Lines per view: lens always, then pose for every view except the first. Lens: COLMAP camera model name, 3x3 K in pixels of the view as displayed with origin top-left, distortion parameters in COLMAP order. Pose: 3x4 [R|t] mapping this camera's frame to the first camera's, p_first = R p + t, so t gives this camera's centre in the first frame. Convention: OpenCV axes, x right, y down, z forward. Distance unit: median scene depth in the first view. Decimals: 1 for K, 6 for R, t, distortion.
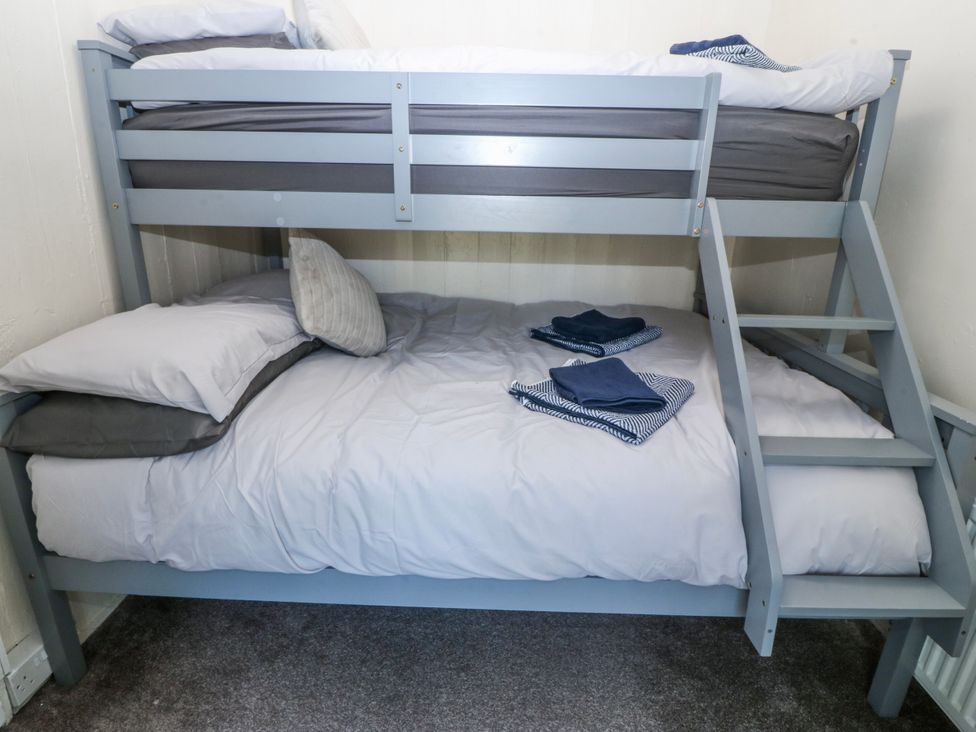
lens RADIAL K [[517.8, 0, 481.4], [0, 517.8, 352.8], [0, 0, 1]] dist [-0.000978, -0.009510]
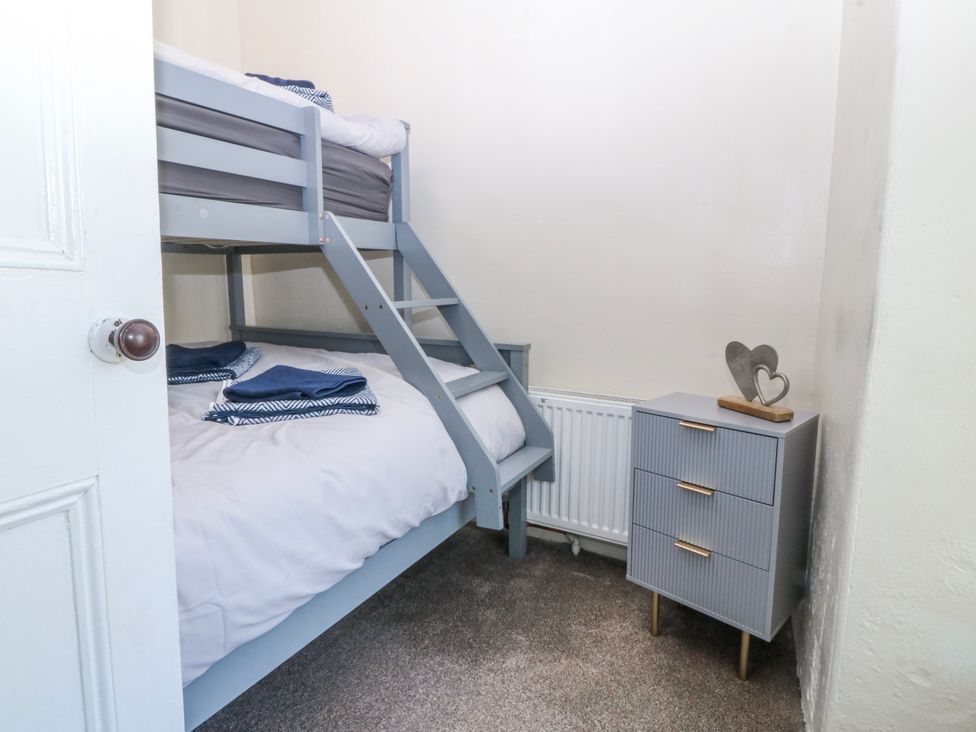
lens RADIAL K [[546.9, 0, 487.5], [0, 546.9, 352.1], [0, 0, 1]] dist [0.000057, -0.000662]
pose [[0.464355, -0.139373, 0.874614, -0.527217], [0.264124, 0.964395, 0.013450, 0.086666], [-0.845348, 0.224761, 0.484633, 0.179652]]
